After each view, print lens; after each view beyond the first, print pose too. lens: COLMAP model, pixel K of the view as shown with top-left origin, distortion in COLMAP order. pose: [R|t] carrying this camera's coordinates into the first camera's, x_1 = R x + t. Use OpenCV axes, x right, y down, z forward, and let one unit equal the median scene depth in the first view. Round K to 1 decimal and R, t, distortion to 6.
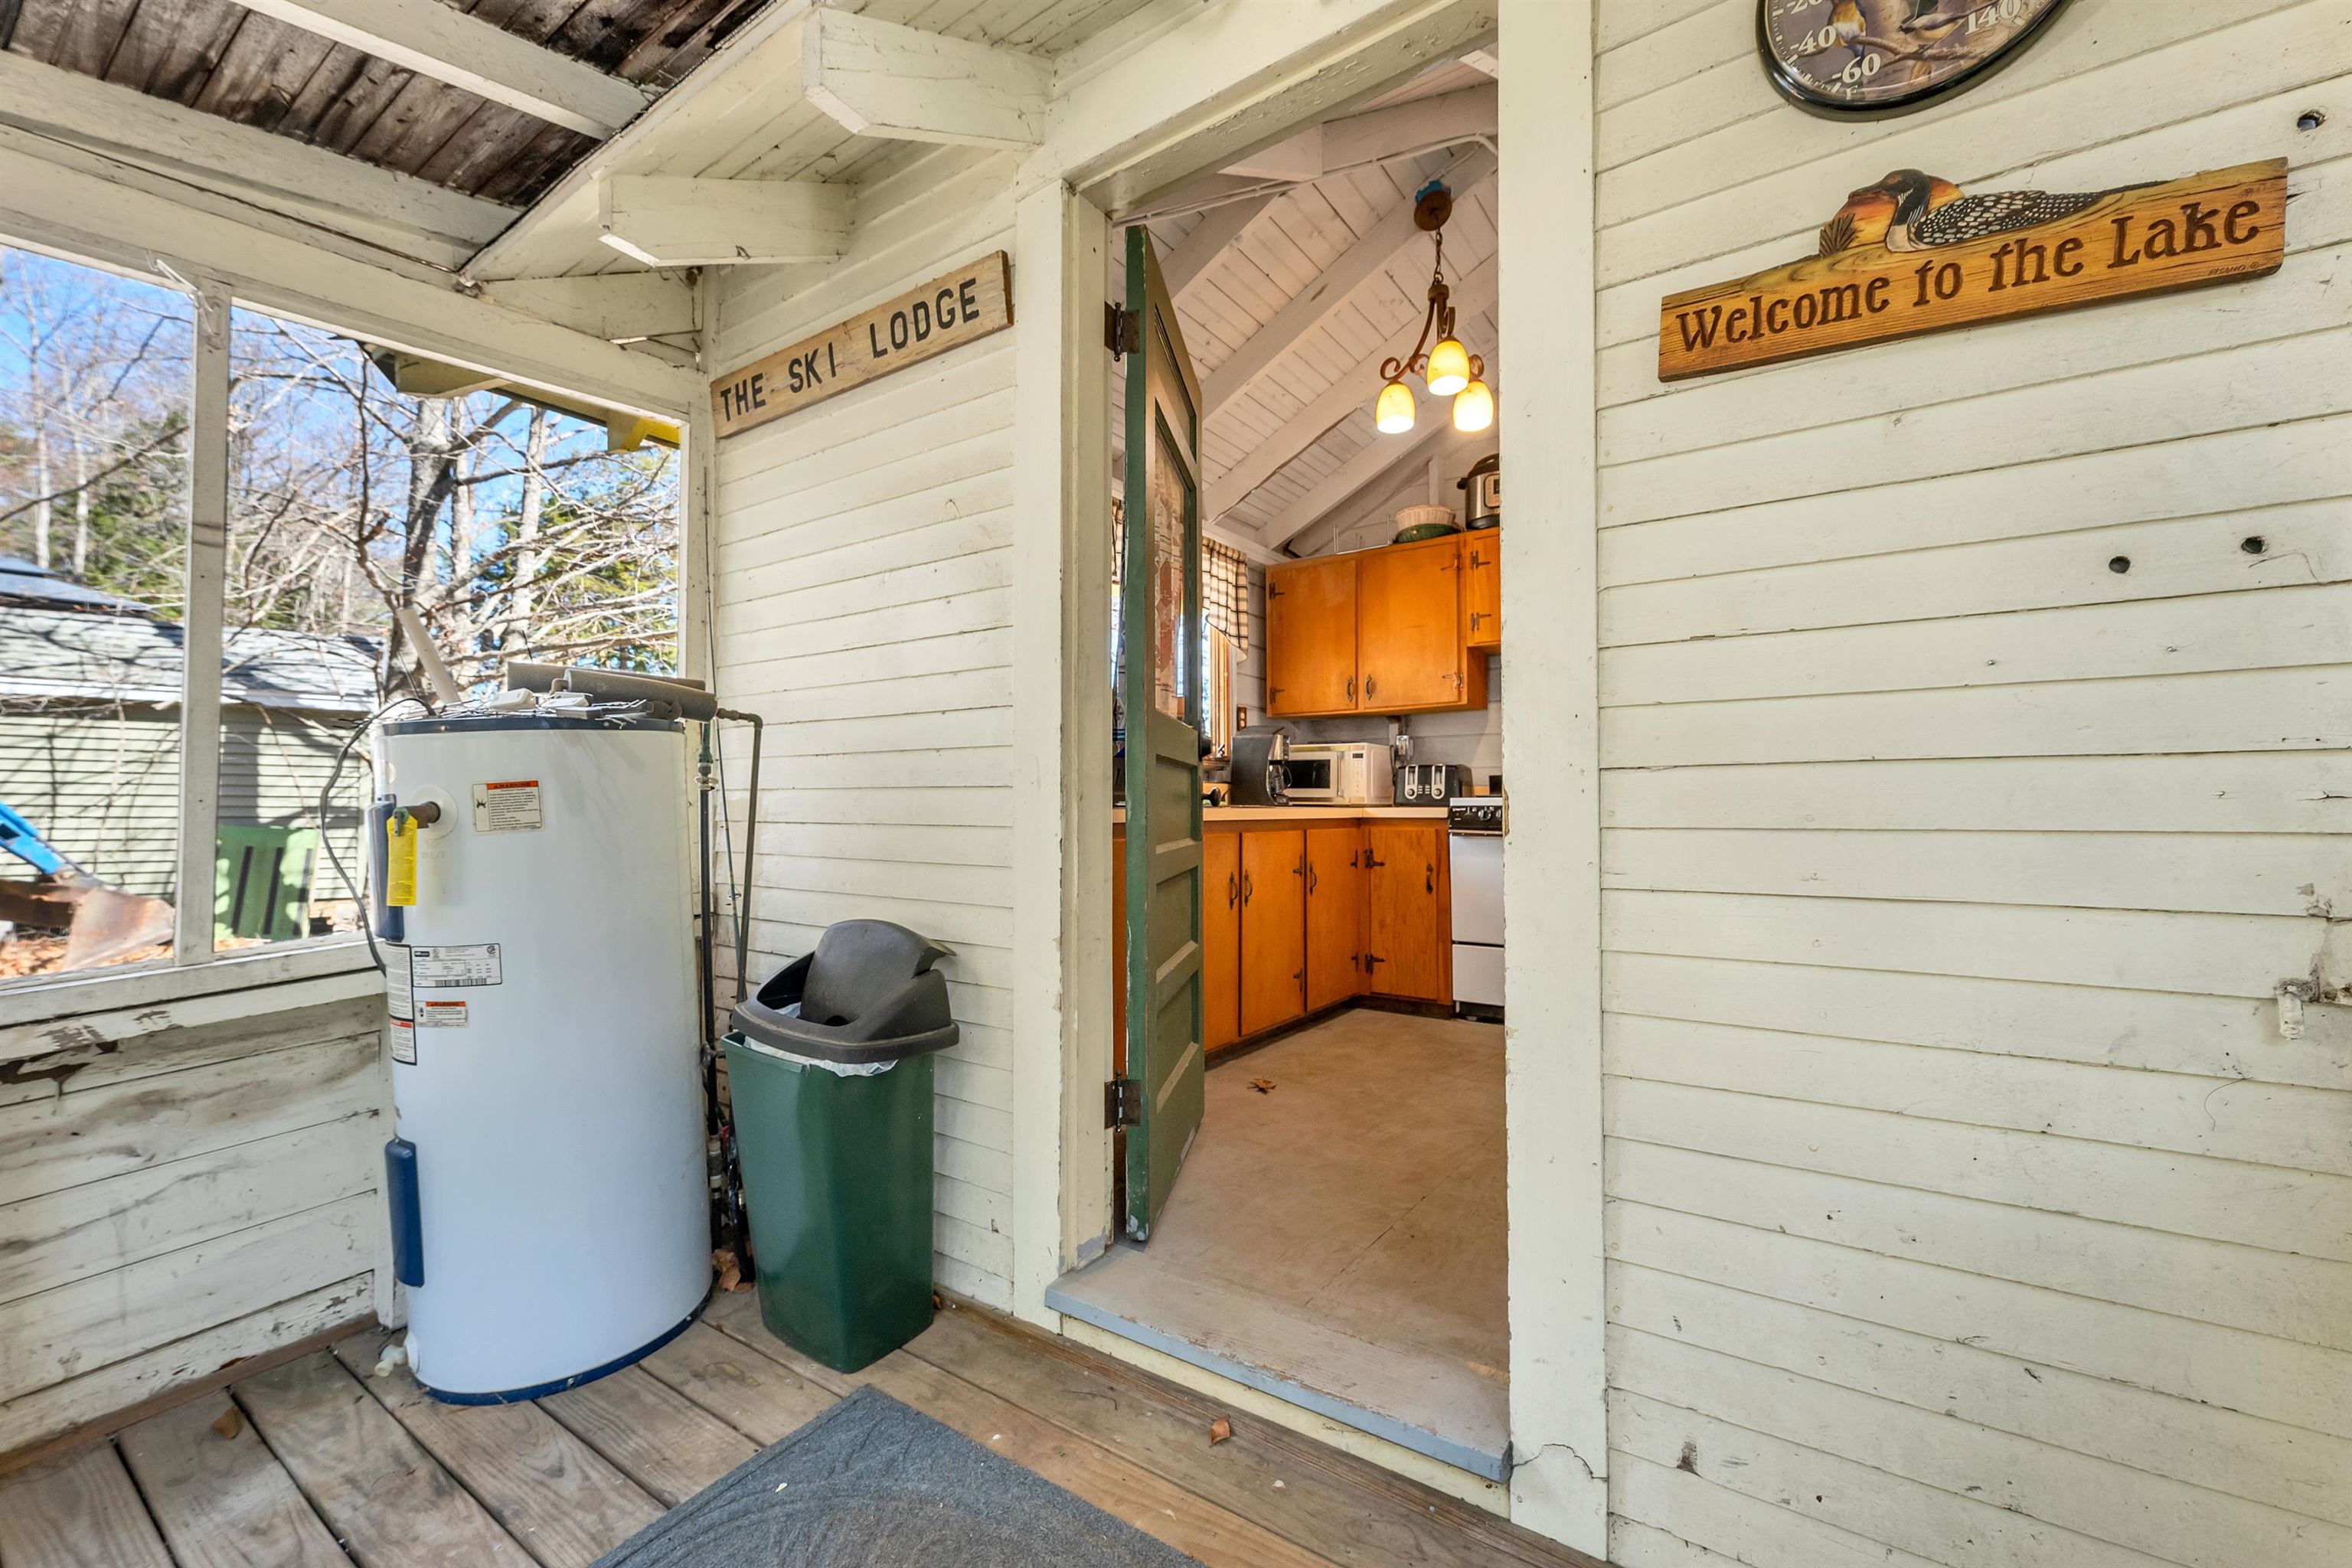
lens RADIAL K [[963.0, 0, 1180.1], [0, 963.0, 786.0], [0, 0, 1]] dist [-0.003023, -0.000448]
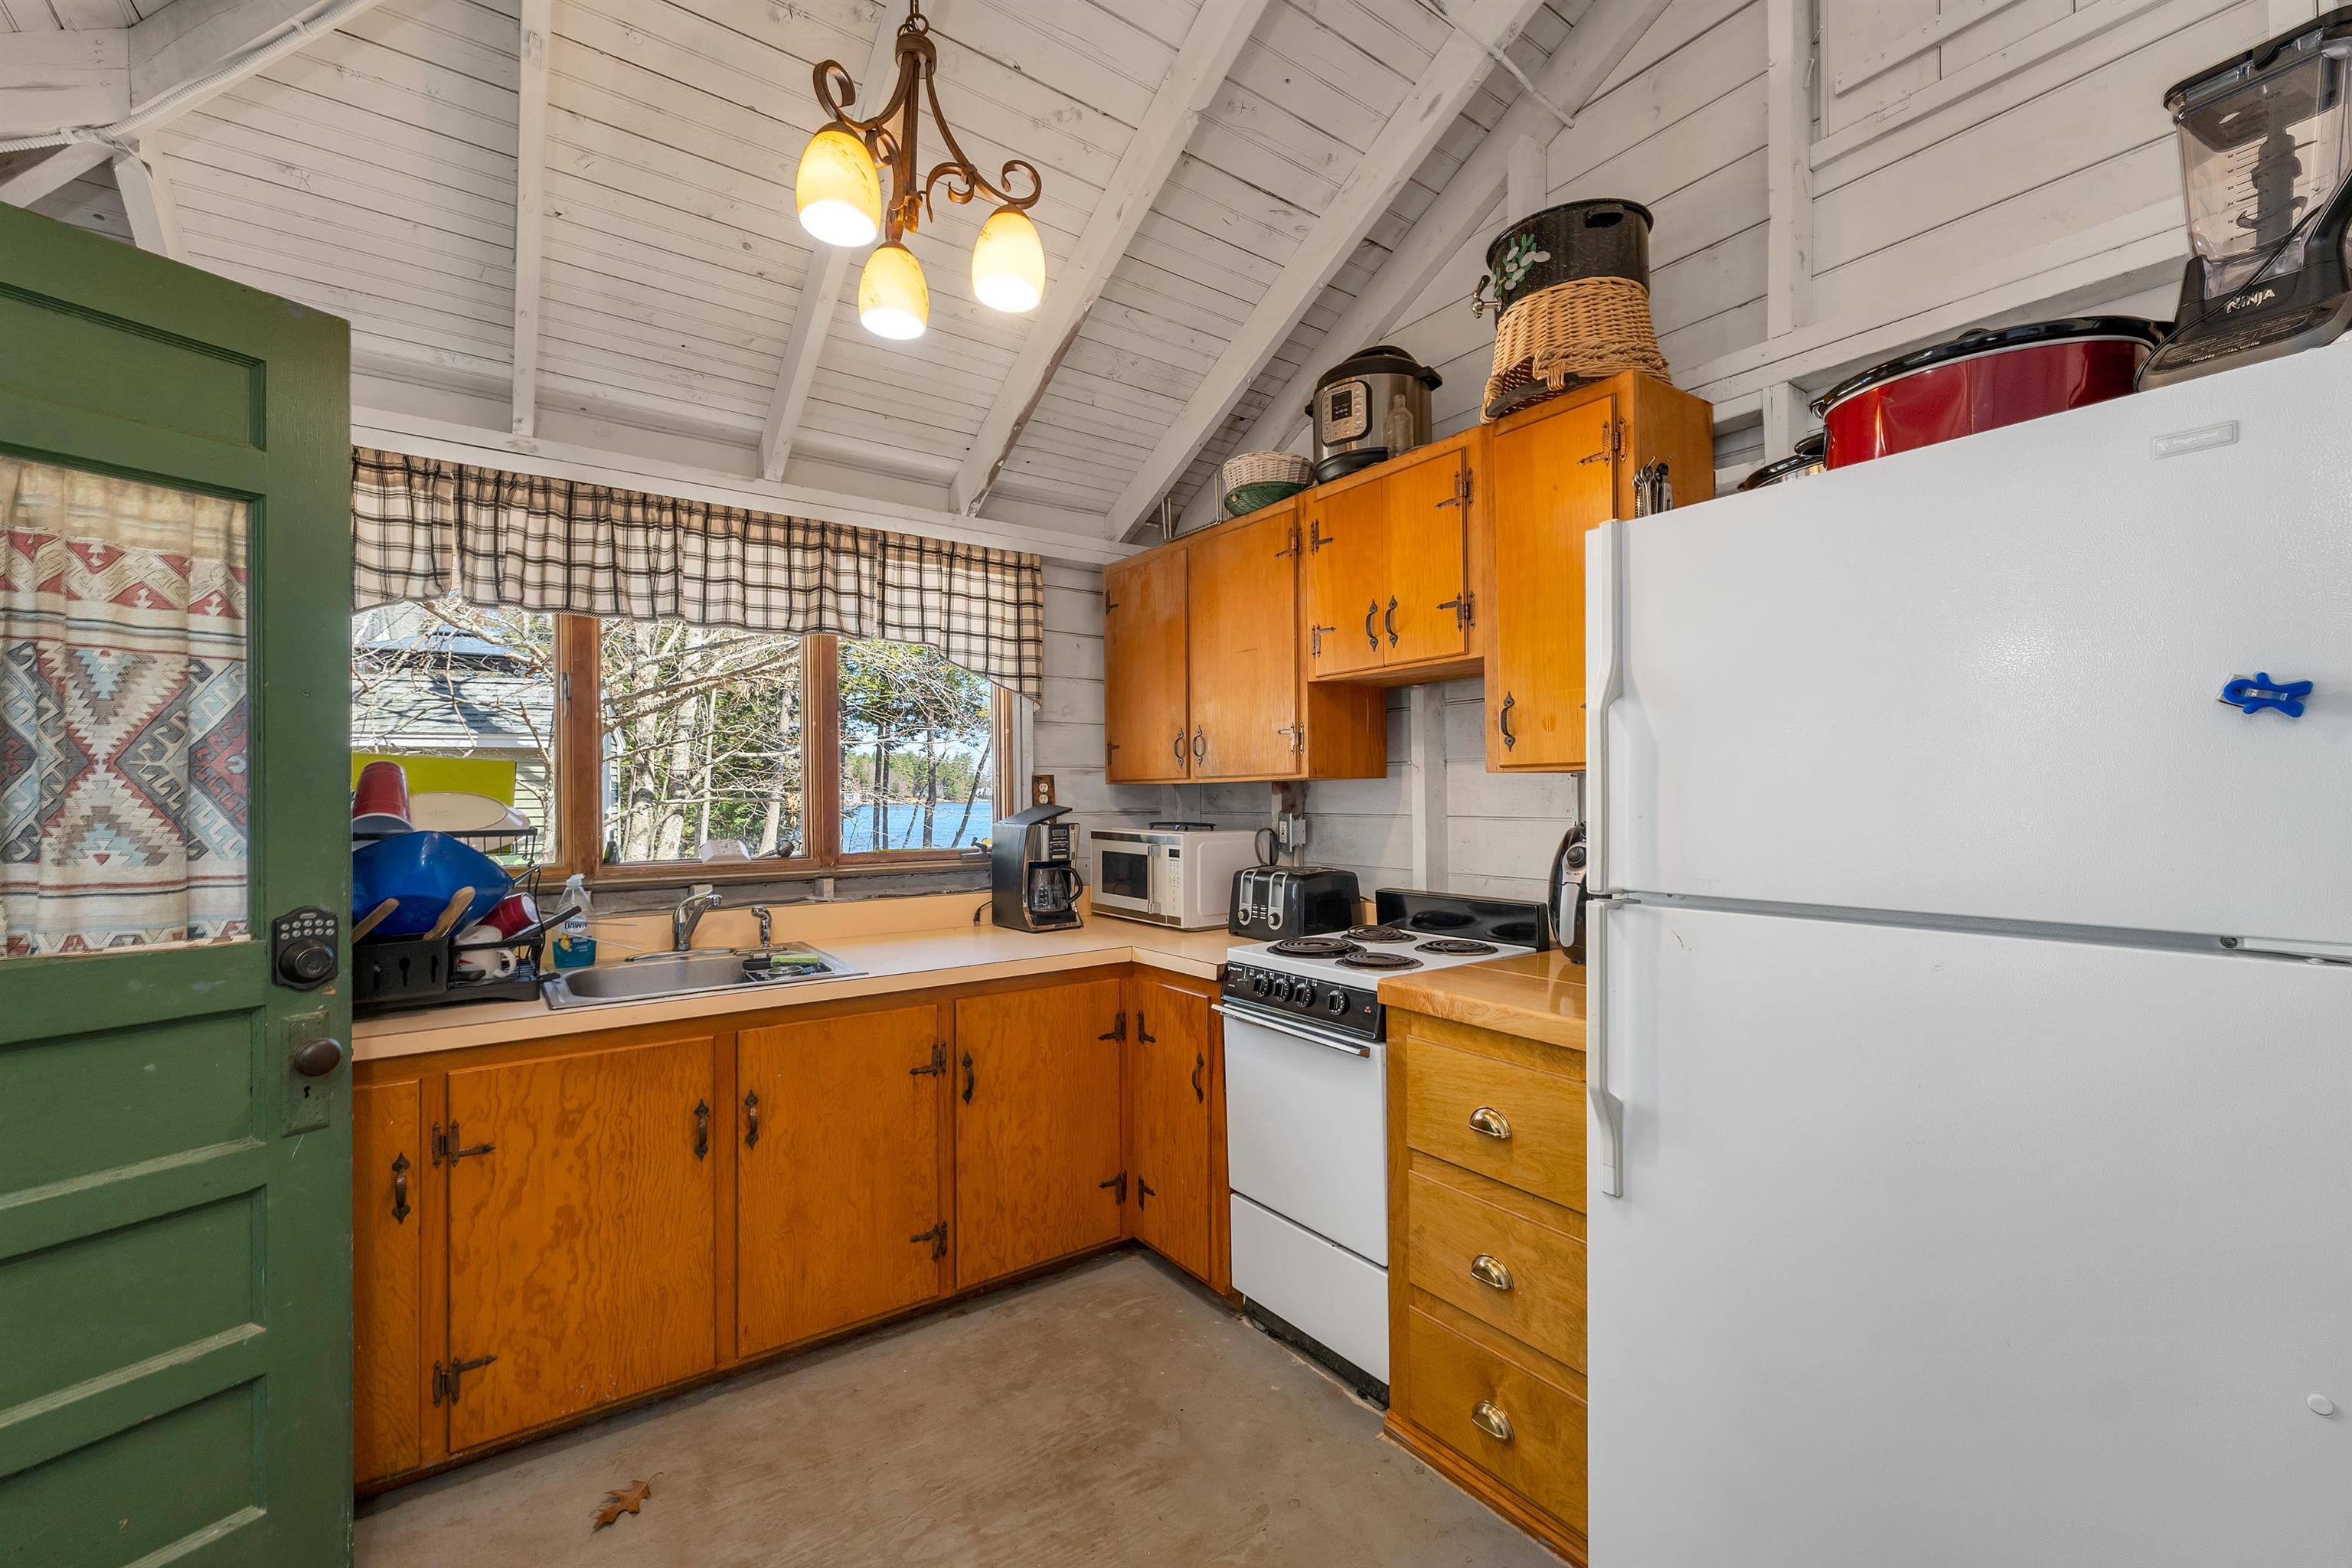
lens RADIAL K [[963.0, 0, 1171.3], [0, 963.0, 788.2], [0, 0, 1]] dist [-0.003023, -0.000448]
pose [[0.942379, -0.005683, -0.334500, 0.406816], [0.009546, 0.999905, 0.009904, -0.082949], [0.334412, -0.012527, 0.942344, 0.394861]]
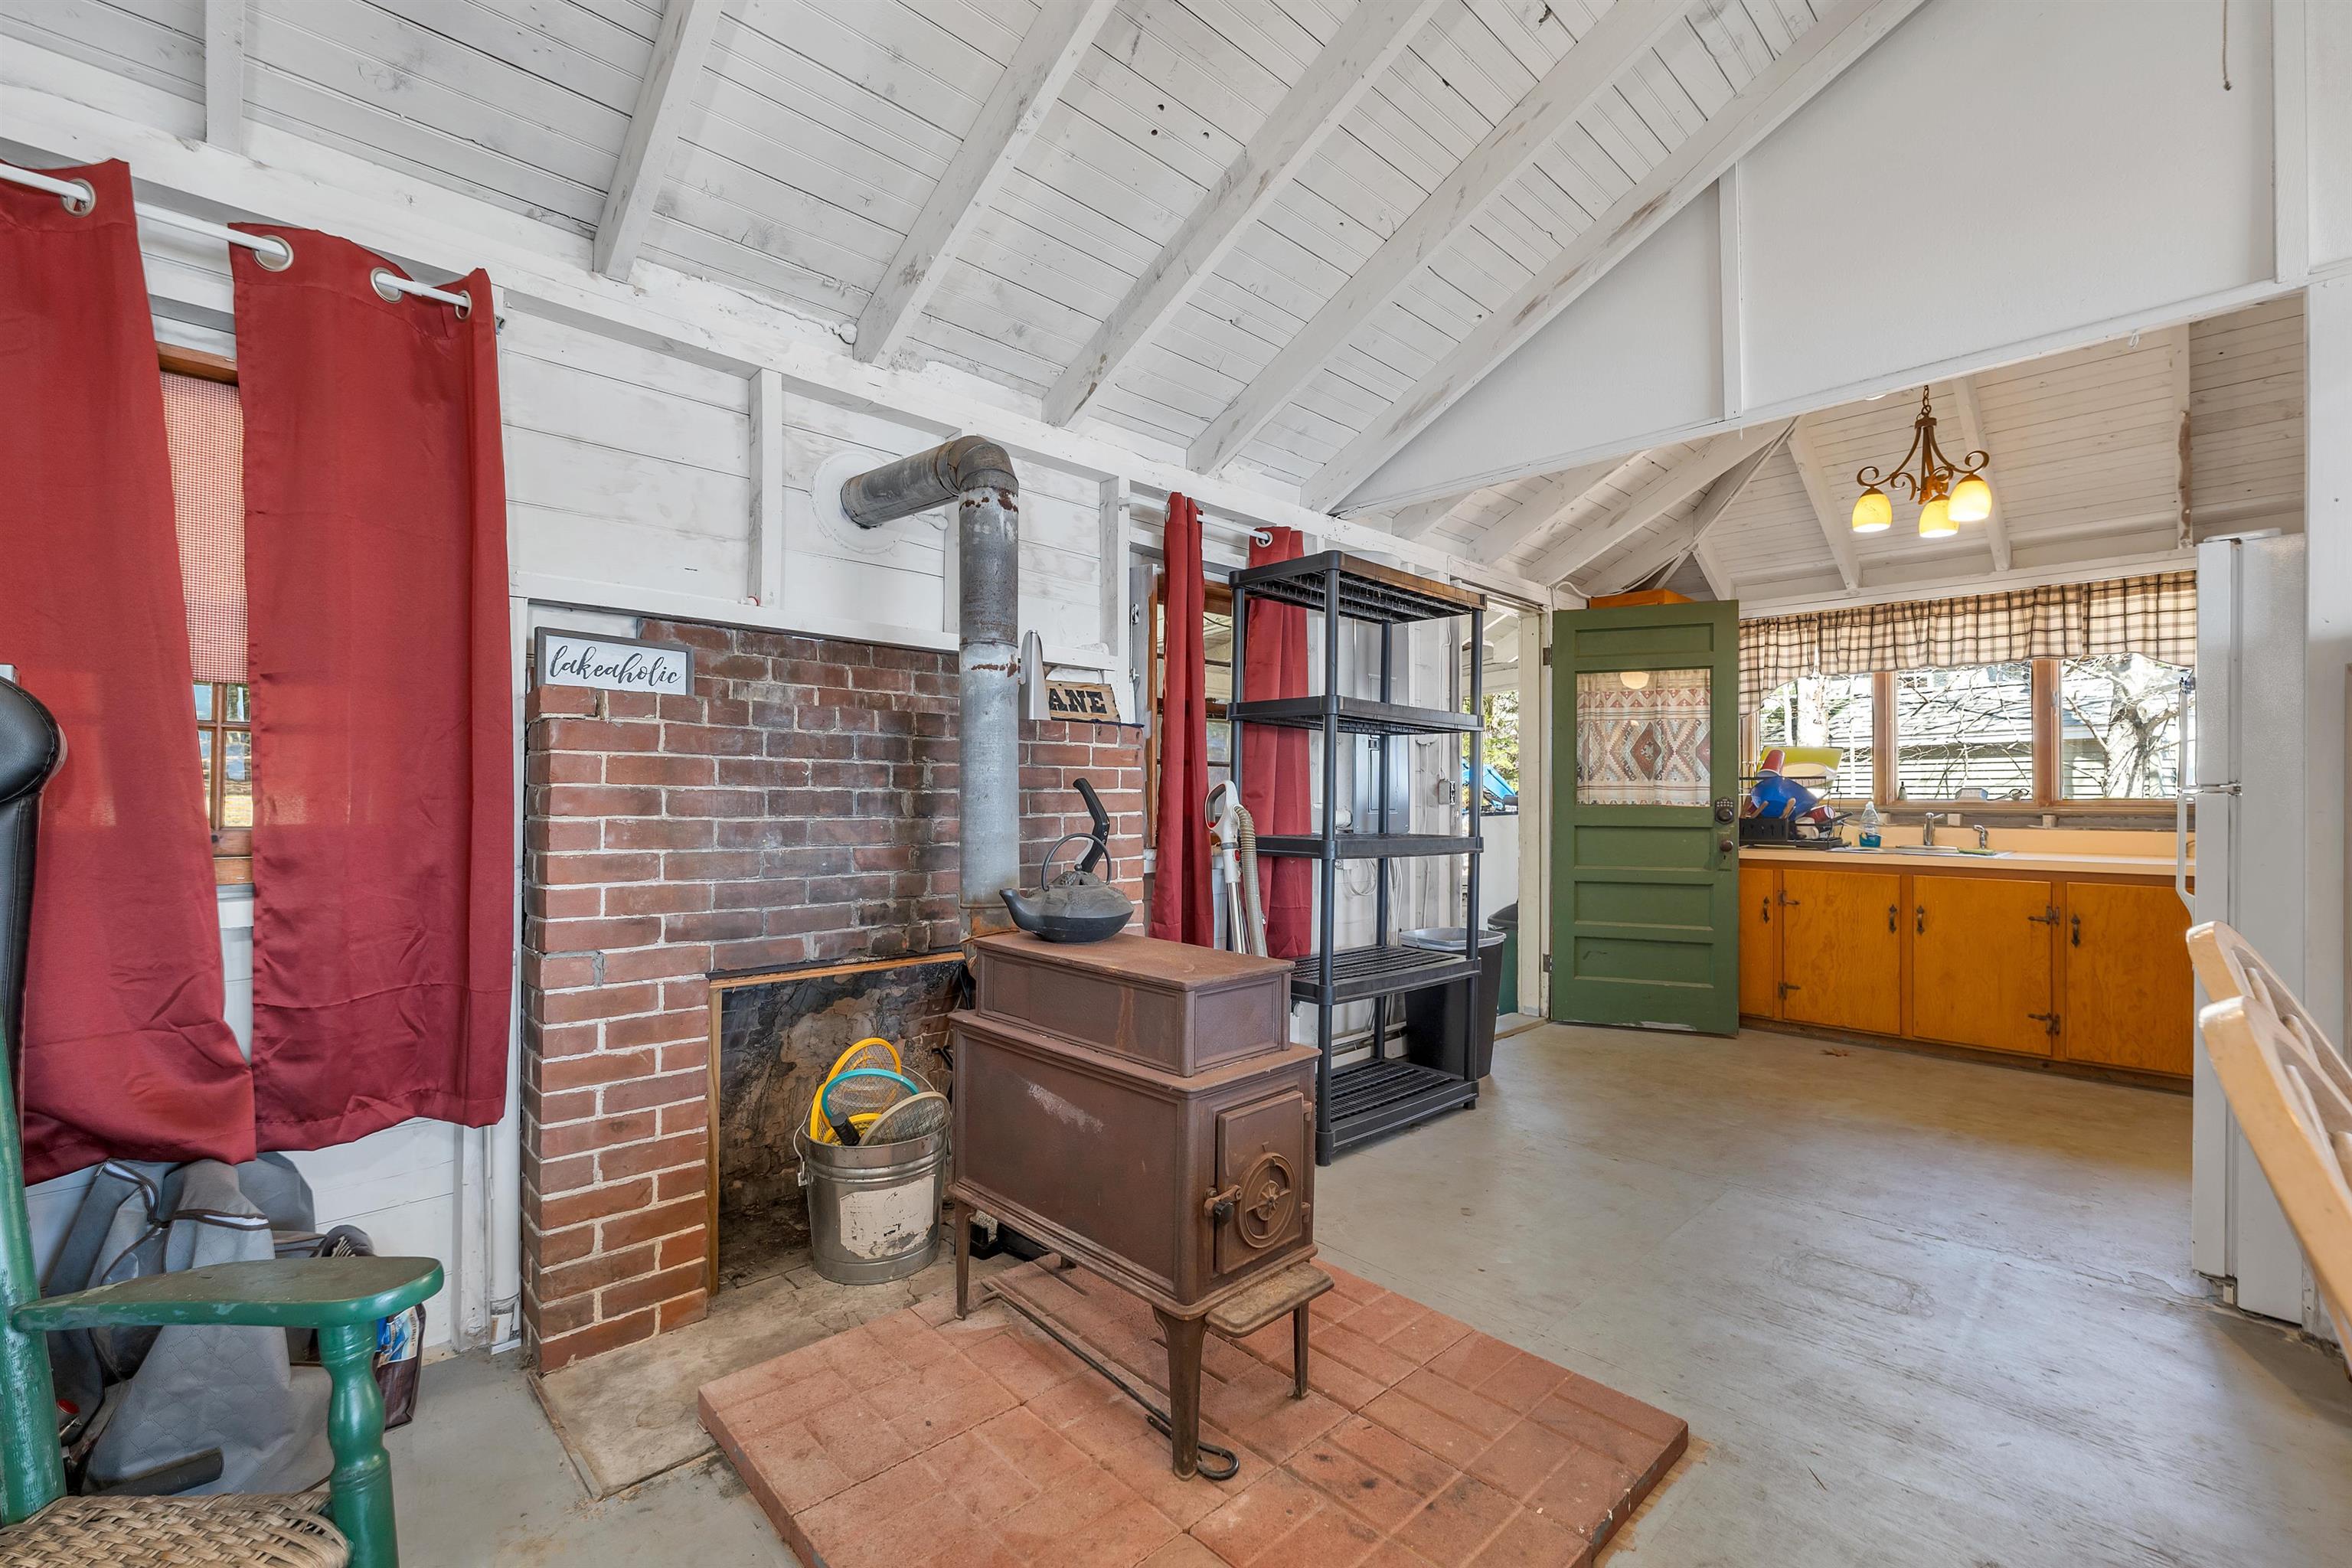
lens RADIAL K [[972.2, 0, 1171.3], [0, 972.2, 792.1], [0, 0, 1]] dist [0.000701, -0.000036]
pose [[-0.209619, -0.004589, -0.977772, 1.173784], [0.012996, 0.999888, -0.007479, -0.045221], [0.977697, -0.014275, -0.209535, 0.243466]]
